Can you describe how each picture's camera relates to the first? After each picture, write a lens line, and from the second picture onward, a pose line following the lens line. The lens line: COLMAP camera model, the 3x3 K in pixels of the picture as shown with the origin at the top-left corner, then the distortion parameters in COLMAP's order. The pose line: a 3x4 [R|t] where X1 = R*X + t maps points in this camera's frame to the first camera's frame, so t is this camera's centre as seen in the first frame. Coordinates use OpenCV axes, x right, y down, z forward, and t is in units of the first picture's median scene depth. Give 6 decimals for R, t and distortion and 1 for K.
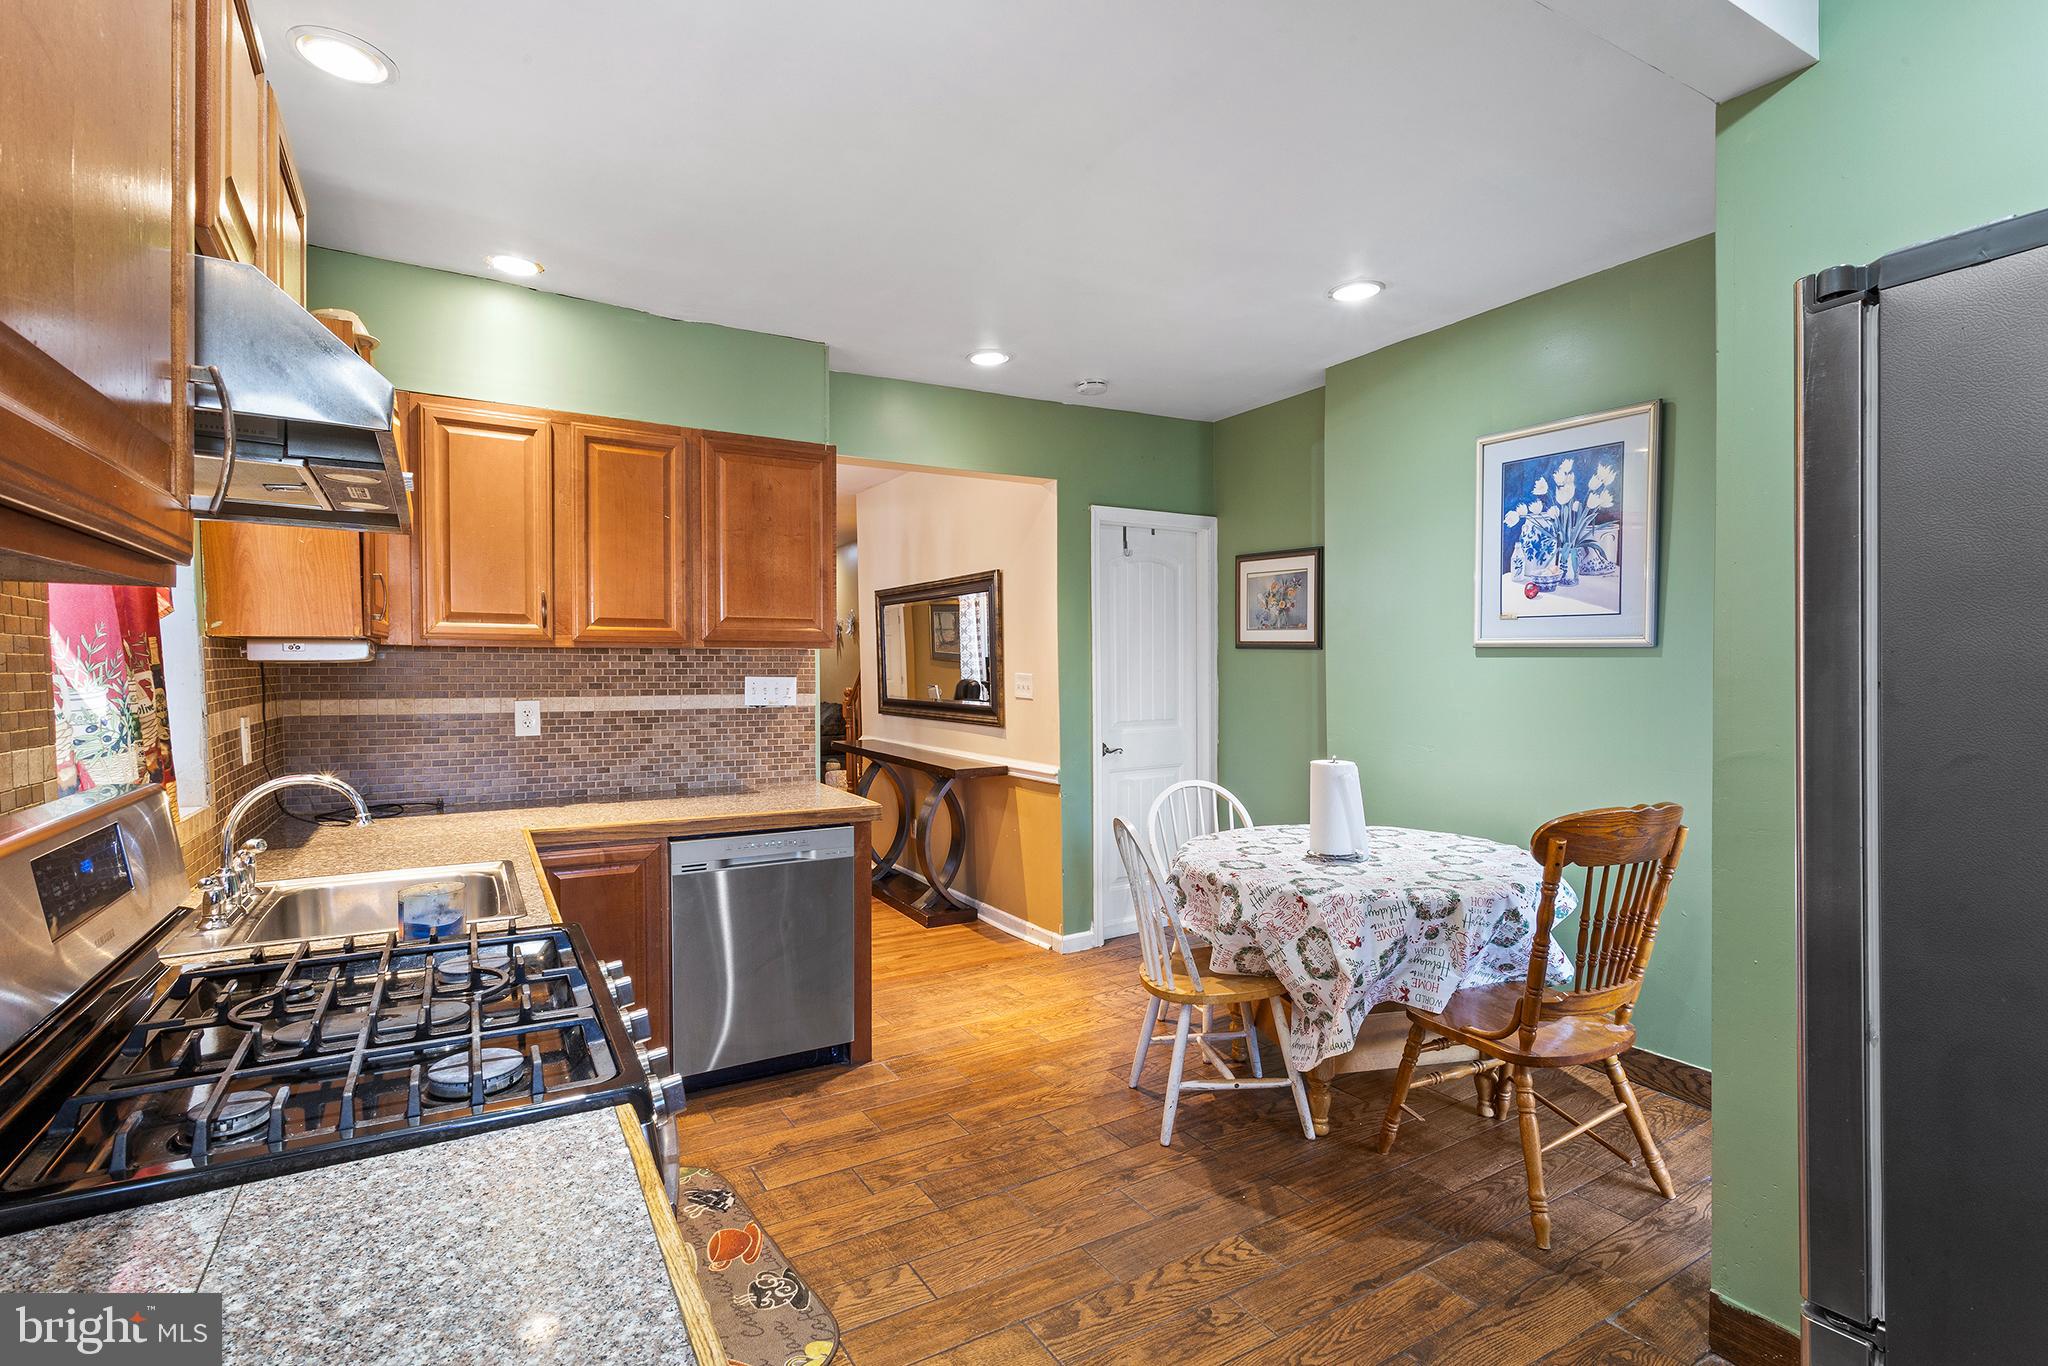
lens RADIAL K [[975.6, 0, 1019.6], [0, 975.6, 648.6], [0, 0, 1]] dist [0.002546, 0.000087]
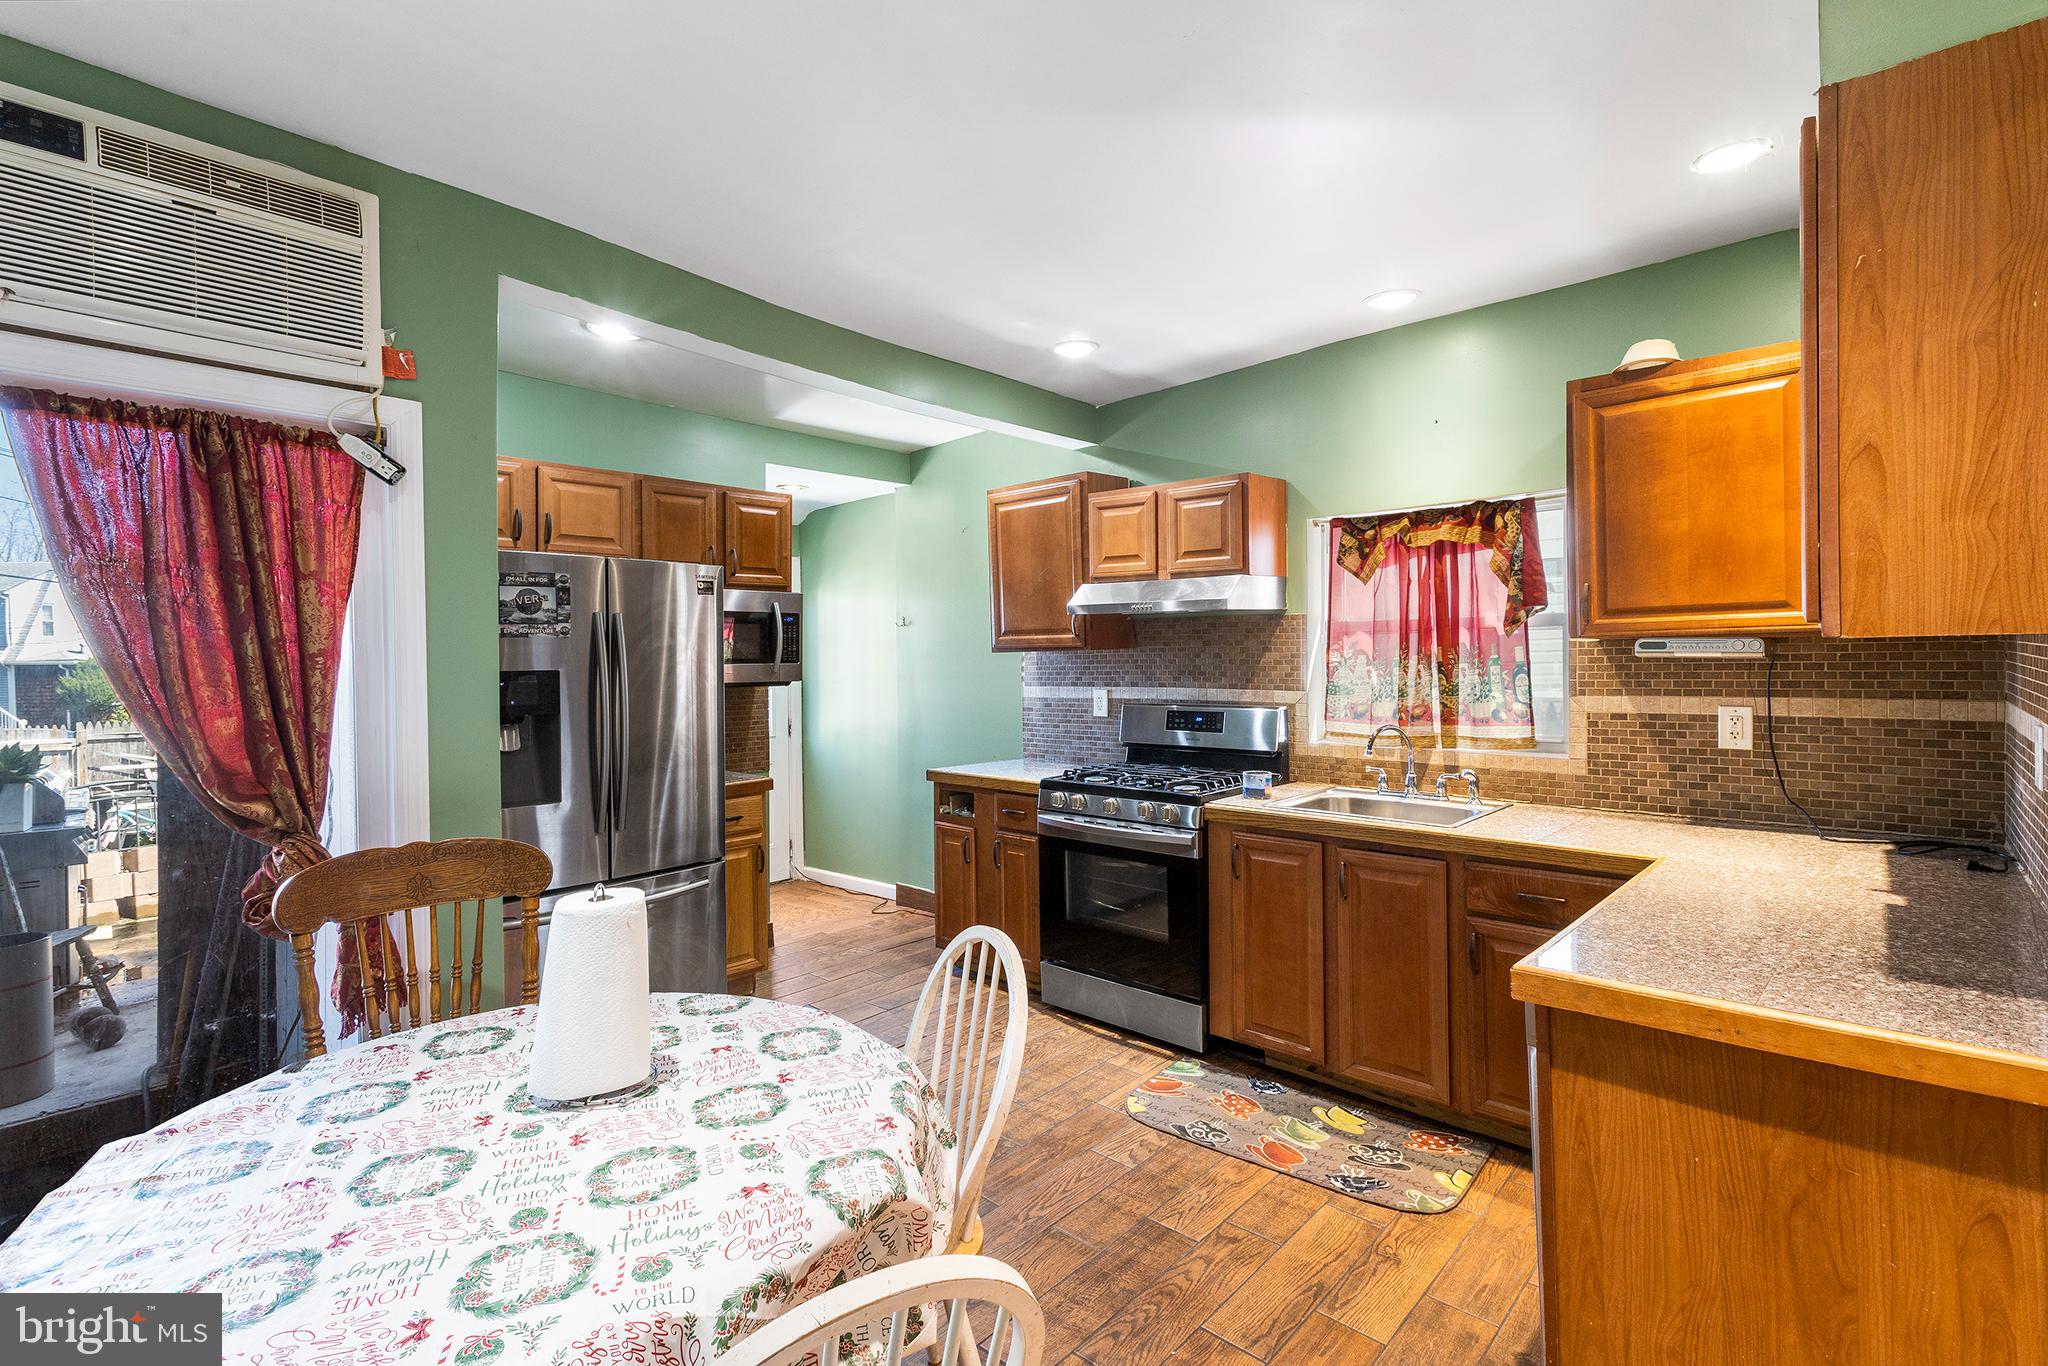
lens RADIAL K [[975.6, 0, 1019.6], [0, 975.6, 648.6], [0, 0, 1]] dist [0.002546, 0.000087]
pose [[-0.955420, 0.018215, -0.294689, 0.237247], [0.021131, 0.999754, -0.006712, -0.005593], [0.294494, -0.012639, -0.955570, 1.386543]]
